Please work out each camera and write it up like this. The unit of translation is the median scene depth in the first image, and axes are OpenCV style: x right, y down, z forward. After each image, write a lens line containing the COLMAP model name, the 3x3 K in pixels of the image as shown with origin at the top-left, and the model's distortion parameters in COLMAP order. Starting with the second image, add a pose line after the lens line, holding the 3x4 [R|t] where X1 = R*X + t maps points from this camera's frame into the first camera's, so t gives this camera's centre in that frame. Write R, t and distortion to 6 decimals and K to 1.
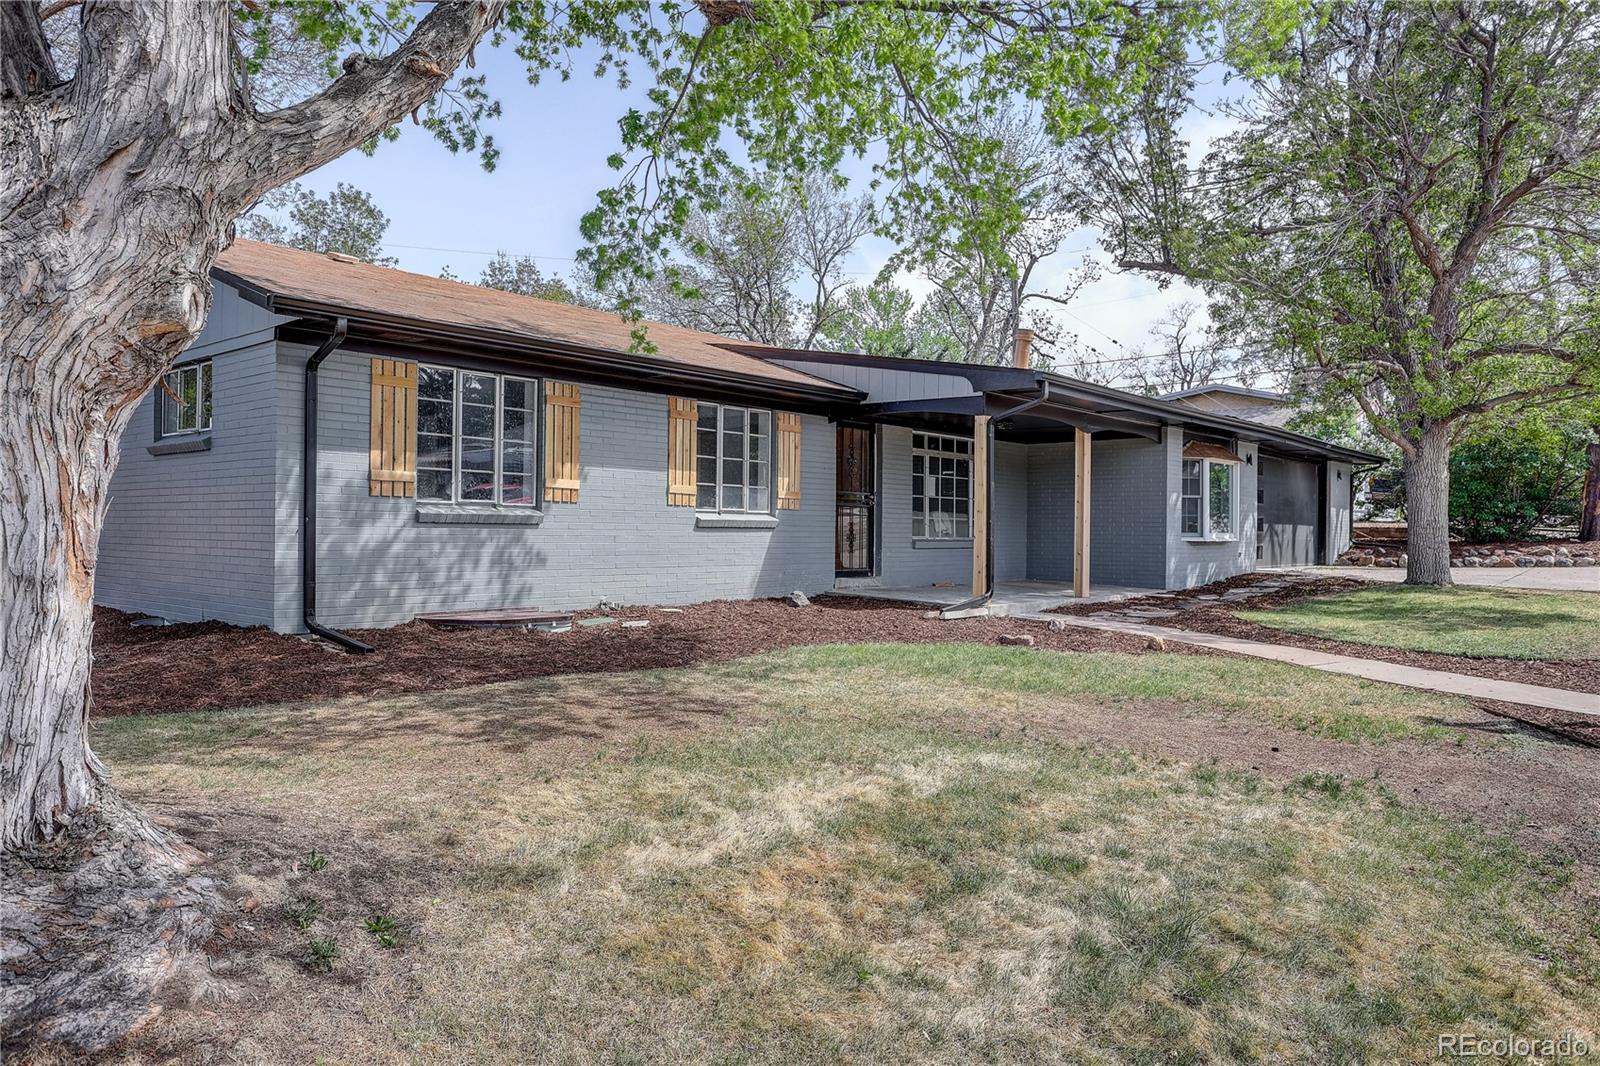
lens RADIAL K [[1157.1, 0, 796.6], [0, 1157.1, 527.3], [0, 0, 1]] dist [-0.010450, -0.000047]
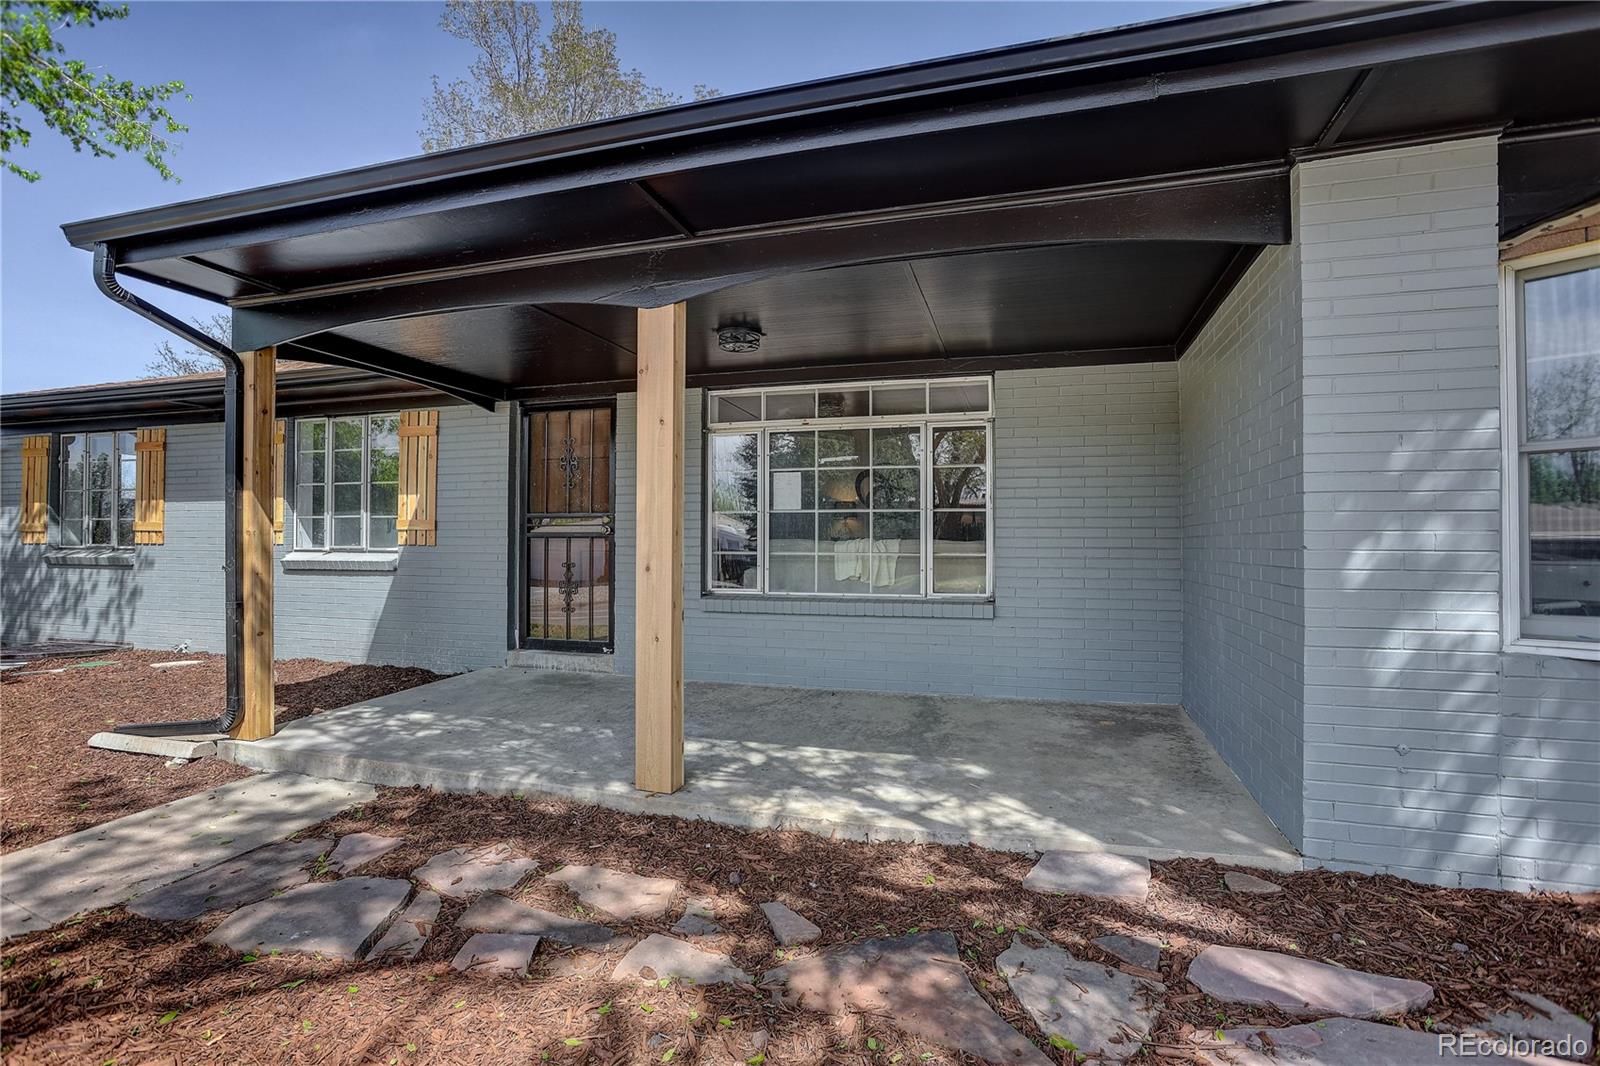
lens RADIAL K [[789.3, 0, 783.1], [0, 789.3, 539.7], [0, 0, 1]] dist [-0.030480, 0.003386]
pose [[0.353488, -0.028858, -0.934994, 0.546675], [-0.002258, 0.999495, -0.031702, -0.003953], [0.935437, 0.013318, 0.353244, 1.088356]]
